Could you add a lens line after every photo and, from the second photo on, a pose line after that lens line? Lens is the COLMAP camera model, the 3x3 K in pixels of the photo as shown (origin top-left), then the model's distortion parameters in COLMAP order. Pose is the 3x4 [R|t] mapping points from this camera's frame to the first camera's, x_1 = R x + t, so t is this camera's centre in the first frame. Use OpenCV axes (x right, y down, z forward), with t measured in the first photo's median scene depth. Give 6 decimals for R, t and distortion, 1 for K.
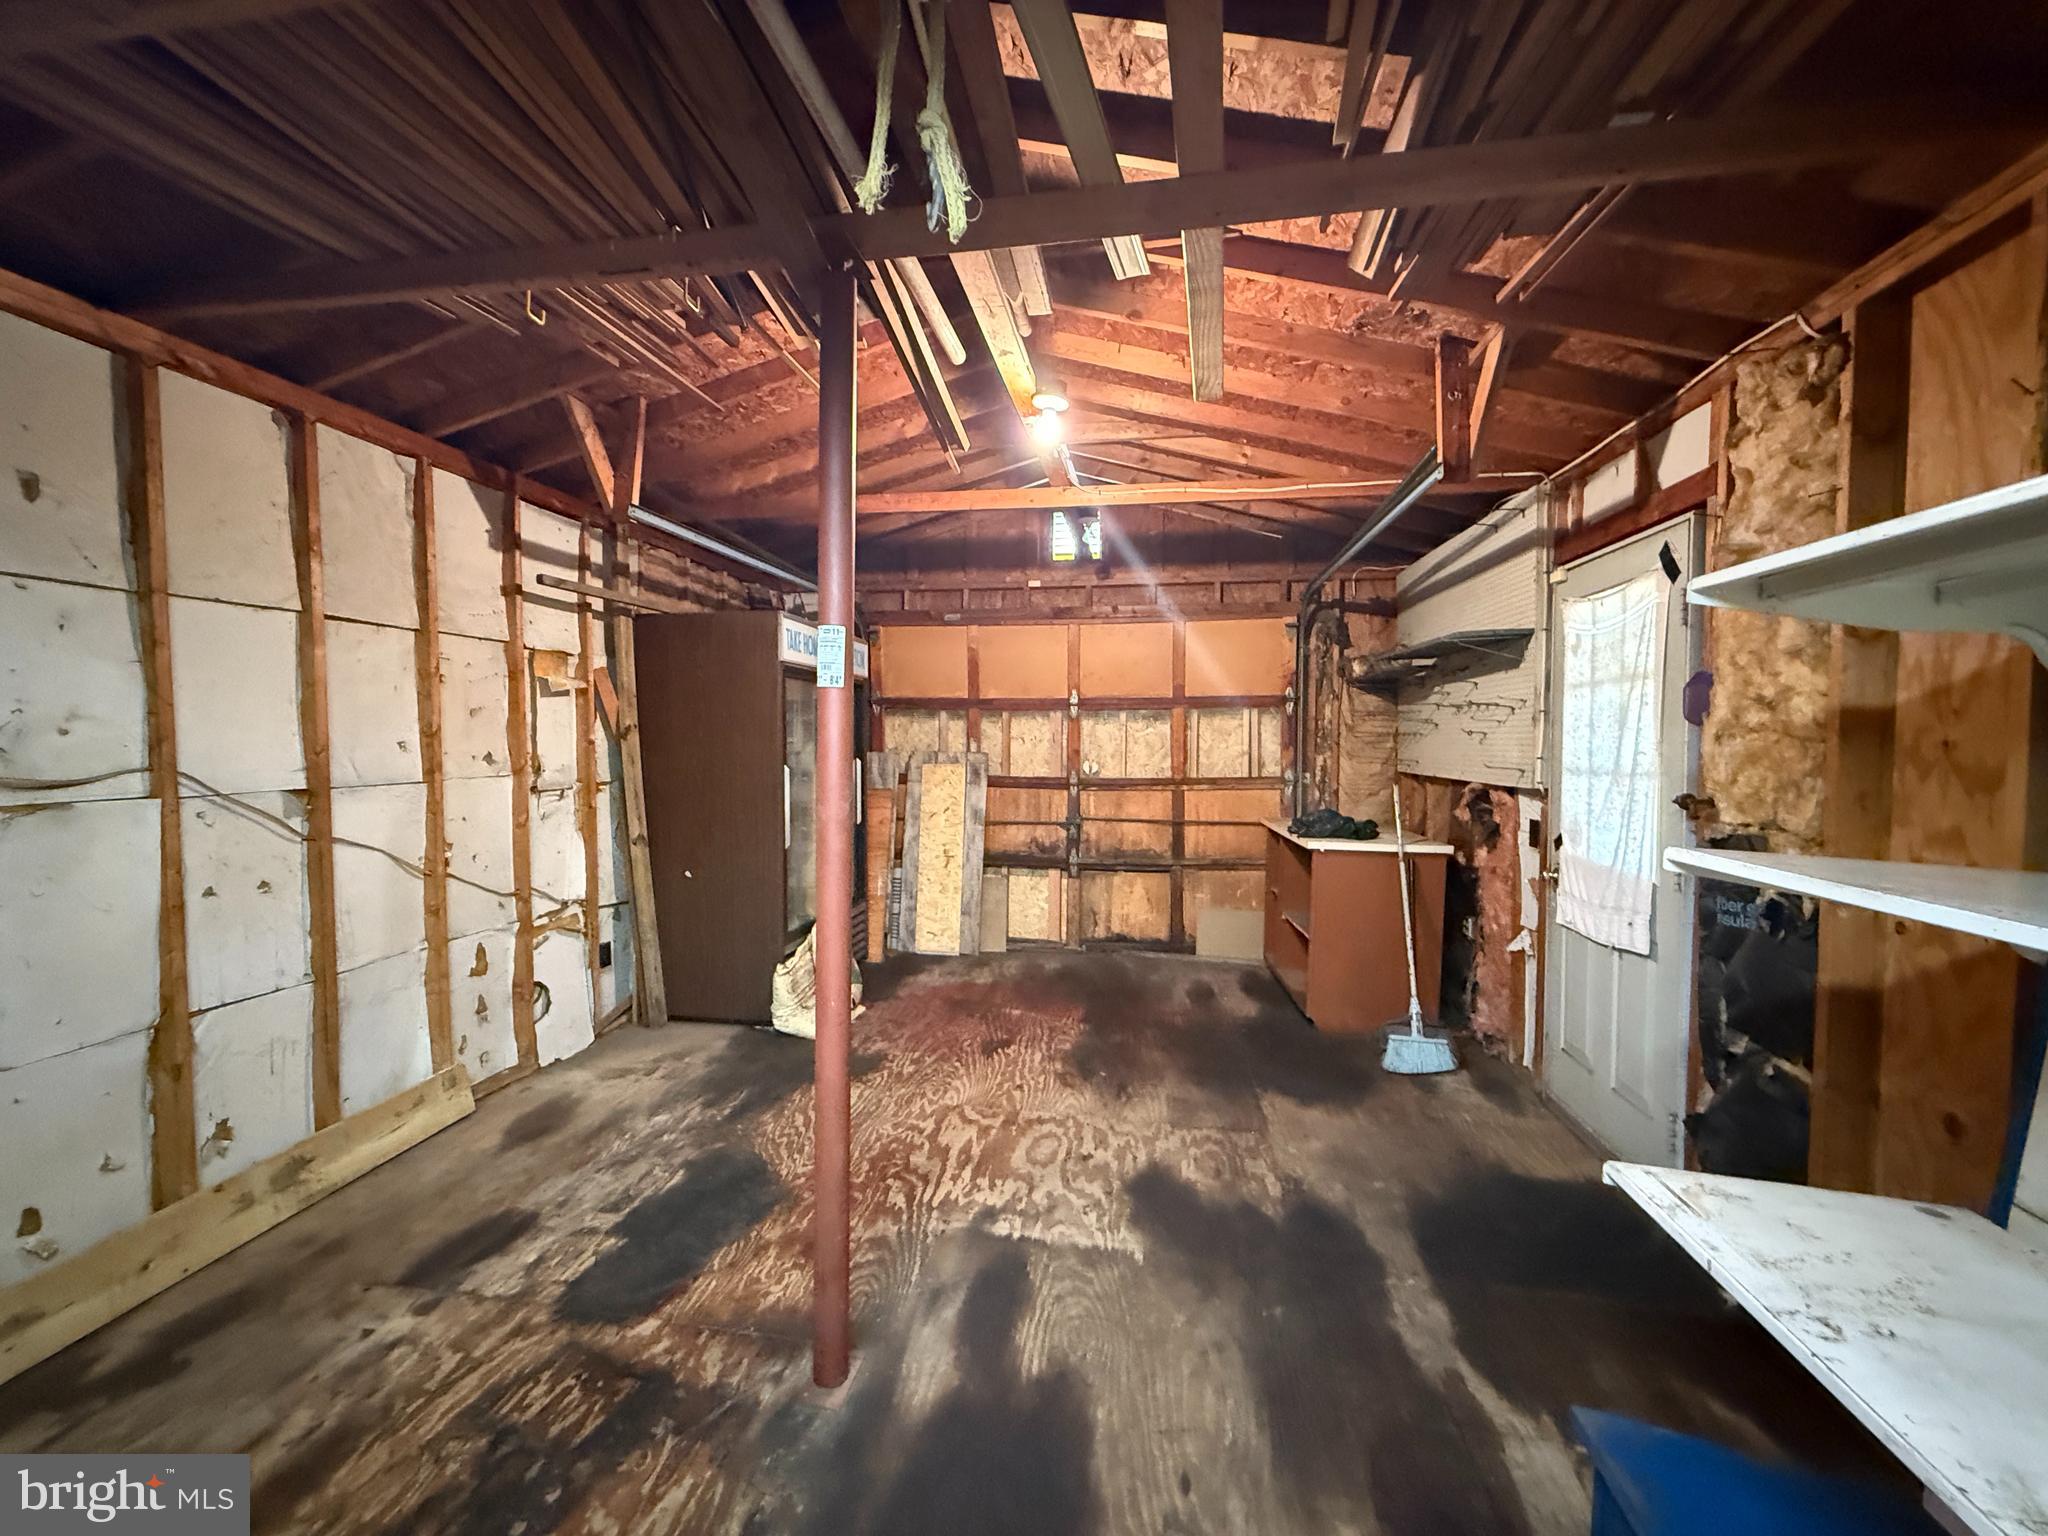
lens RADIAL K [[822.5, 0, 1029.5], [0, 822.5, 769.7], [0, 0, 1]] dist [0.000481, 0.000035]
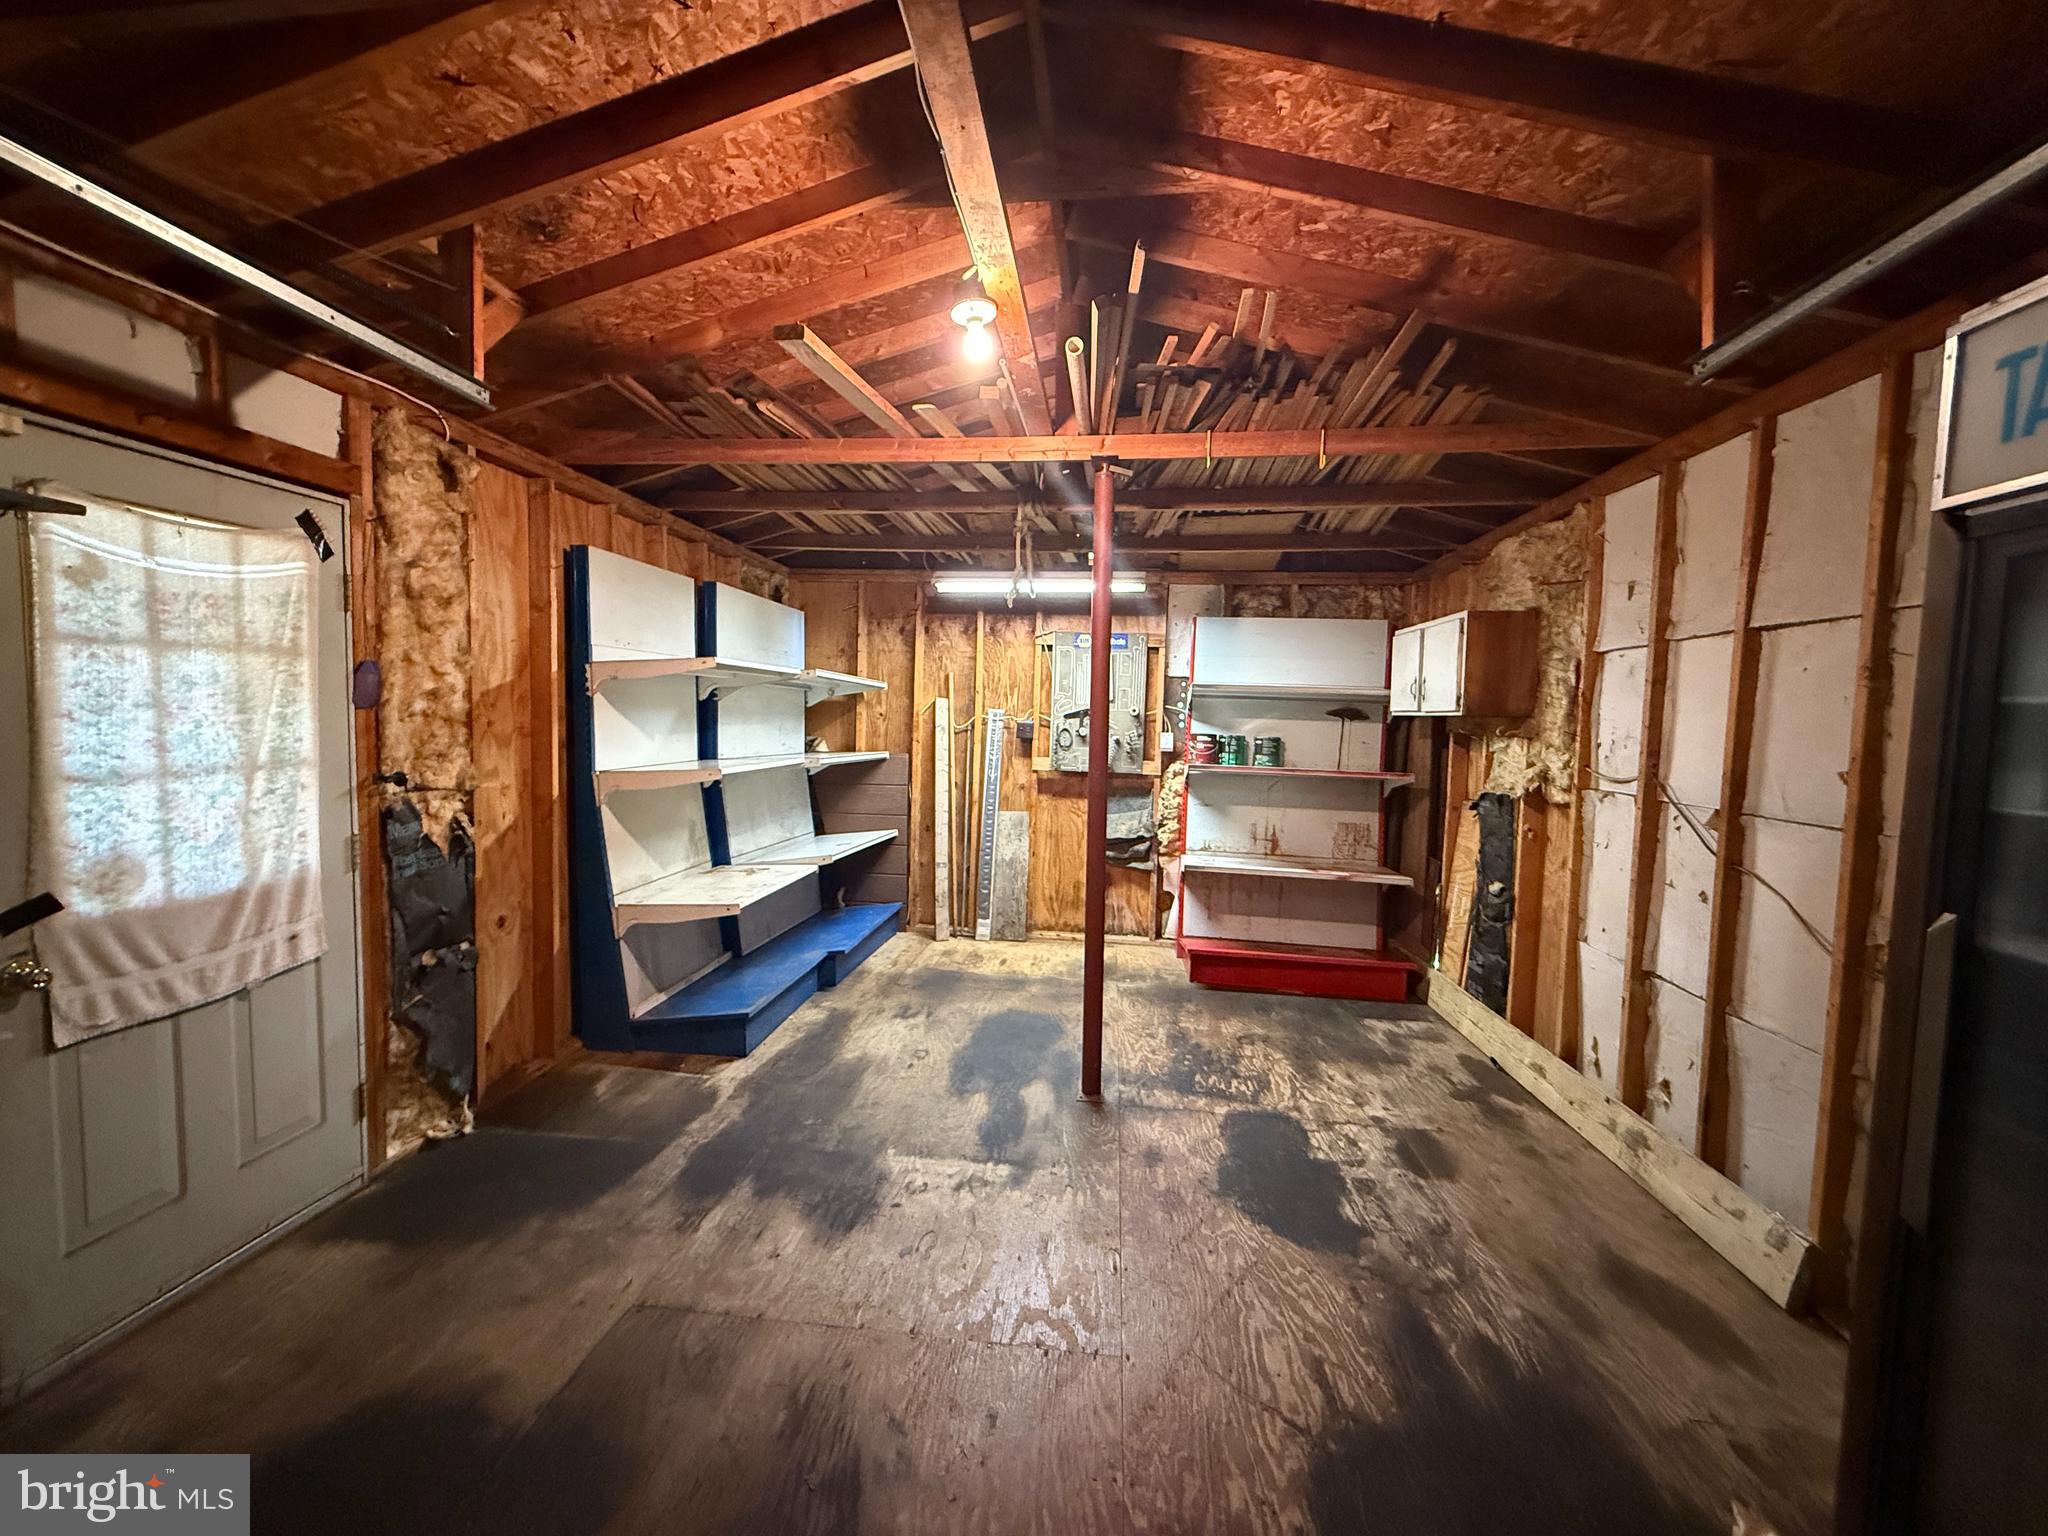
lens RADIAL K [[822.5, 0, 1029.6], [0, 822.5, 768.8], [0, 0, 1]] dist [0.000481, 0.000035]
pose [[-0.998416, -0.023162, -0.051279, 0.001258], [-0.028713, 0.993482, 0.110310, -0.128147], [0.048389, 0.111608, -0.992573, 2.224702]]
